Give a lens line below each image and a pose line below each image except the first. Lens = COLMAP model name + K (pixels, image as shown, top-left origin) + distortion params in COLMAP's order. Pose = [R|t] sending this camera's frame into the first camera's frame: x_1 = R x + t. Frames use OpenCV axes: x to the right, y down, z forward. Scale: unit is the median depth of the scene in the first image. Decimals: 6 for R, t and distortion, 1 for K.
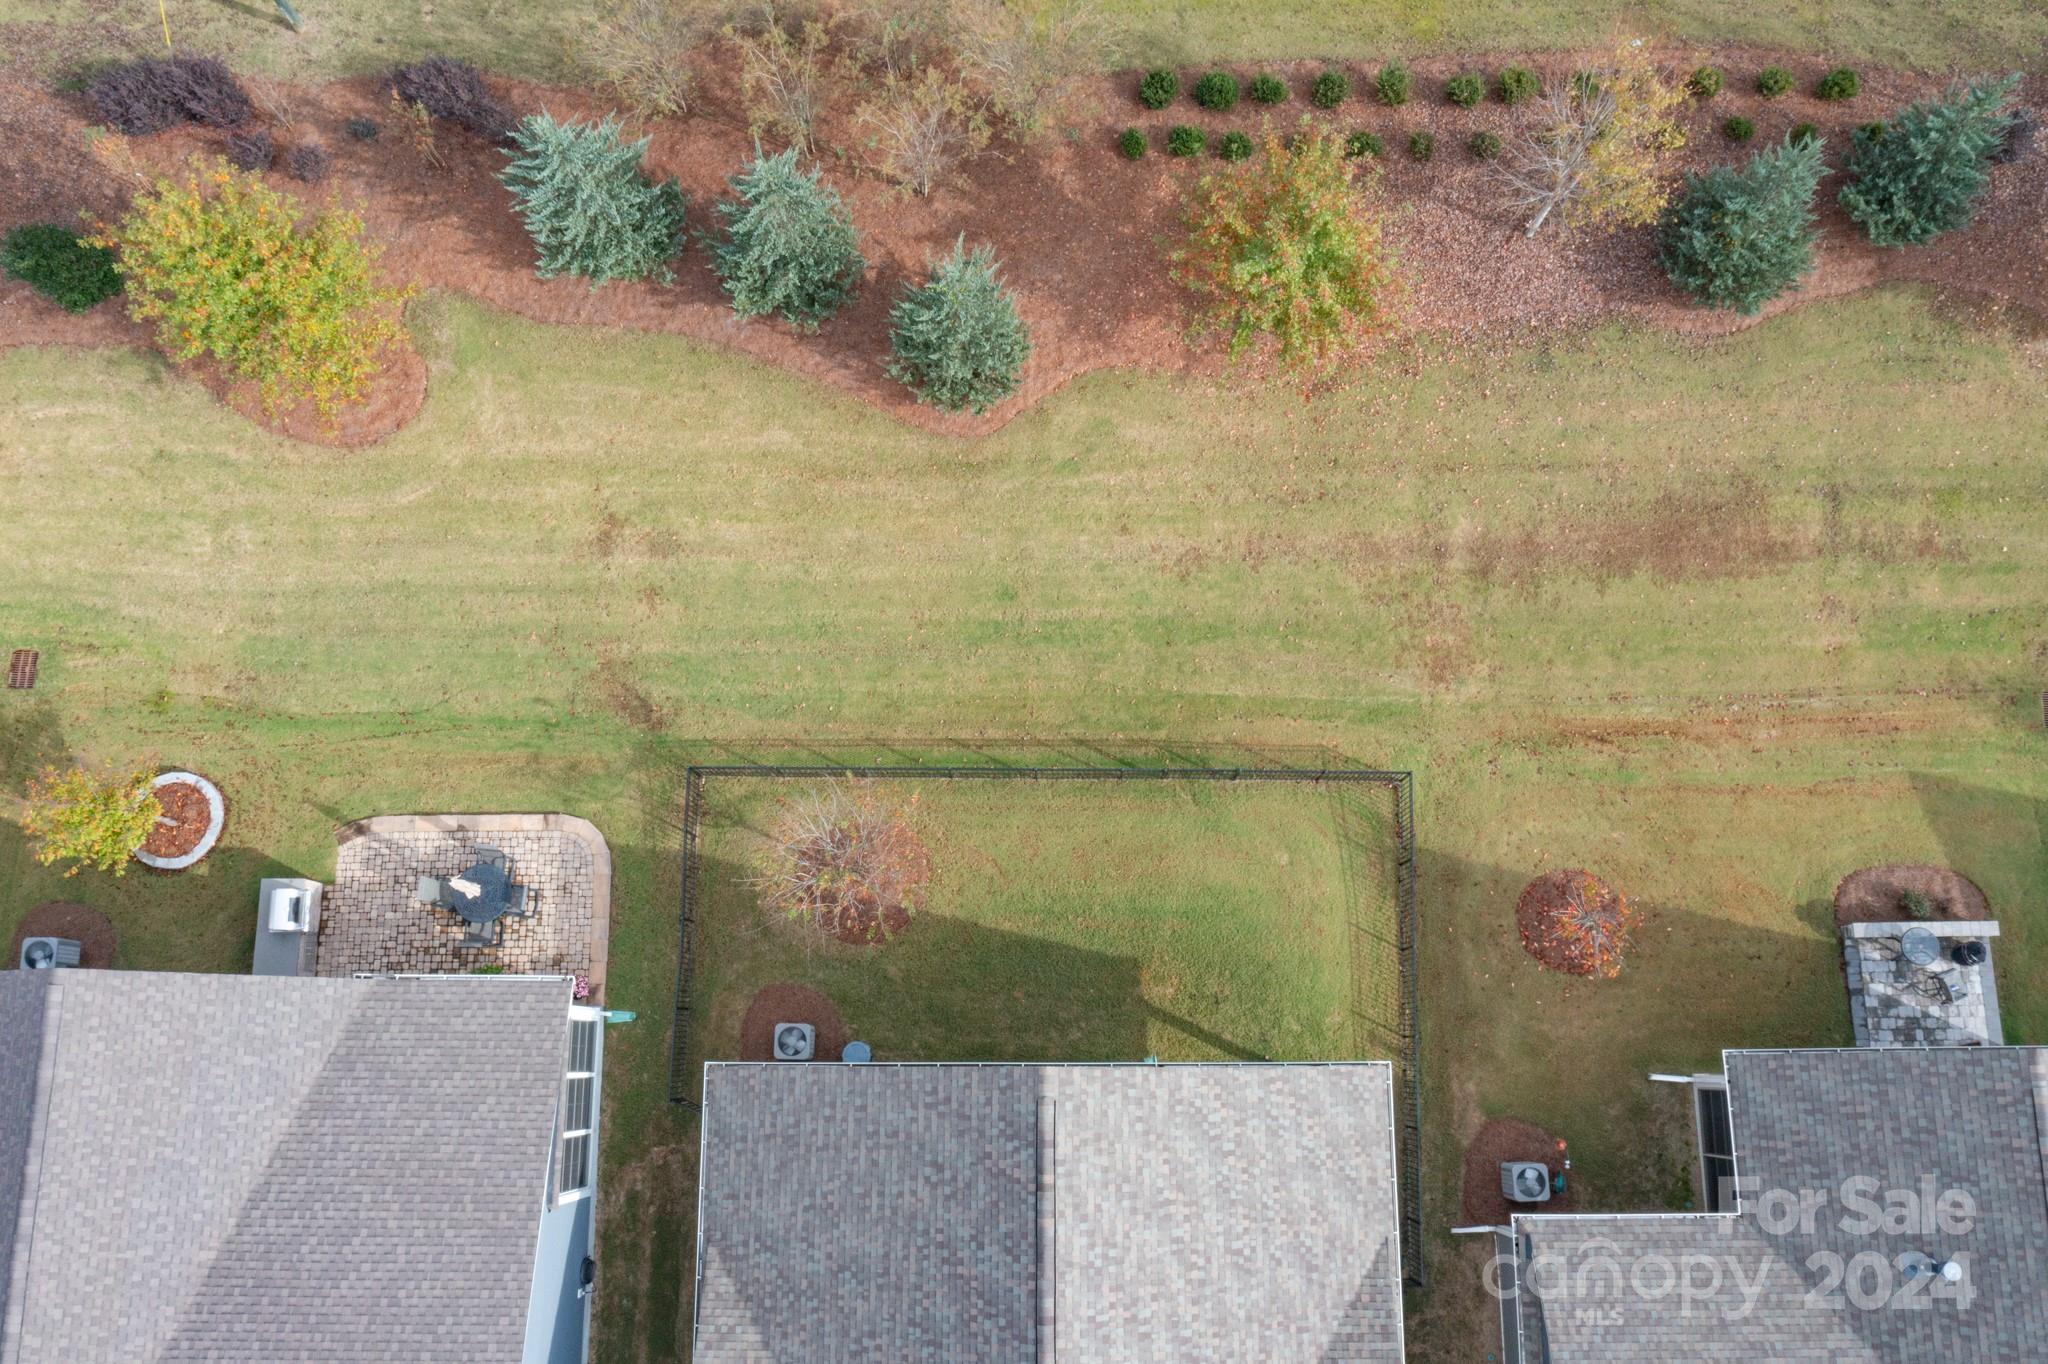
lens RADIAL K [[1630.4, 0, 1024.0], [0, 1630.4, 682.0], [0, 0, 1]] dist [0.000300, 0.000175]
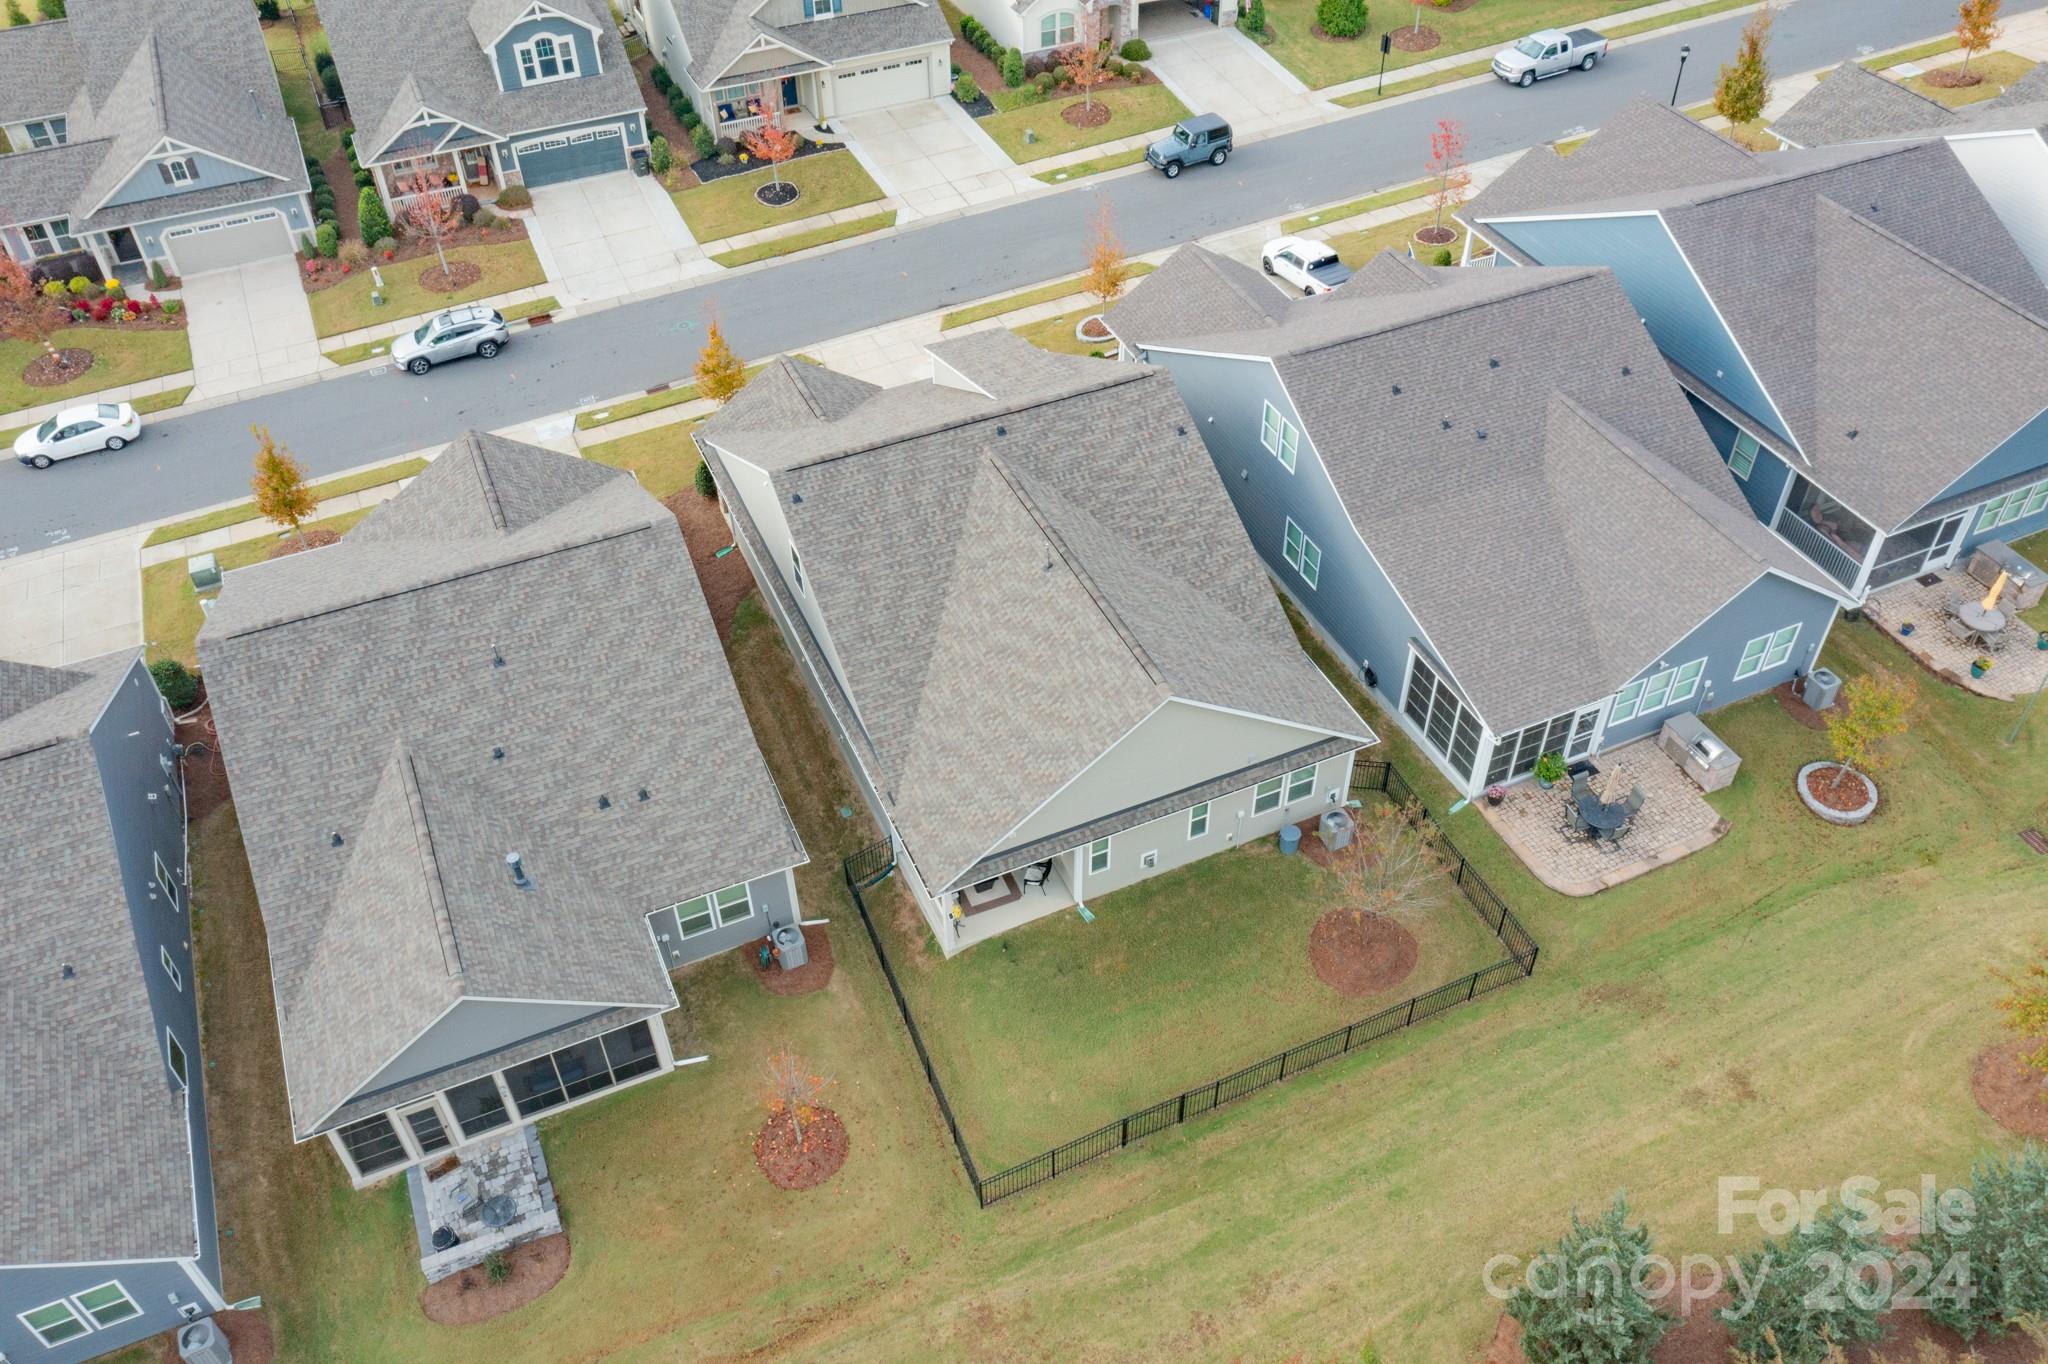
lens RADIAL K [[1655.5, 0, 1024.0], [0, 1655.5, 682.0], [0, 0, 1]] dist [-0.002604, -0.004675]
pose [[-0.911592, 0.303834, -0.276920, 0.401766], [-0.394043, -0.453793, 0.799251, -0.660361], [0.117175, 0.837709, 0.533398, 0.140652]]
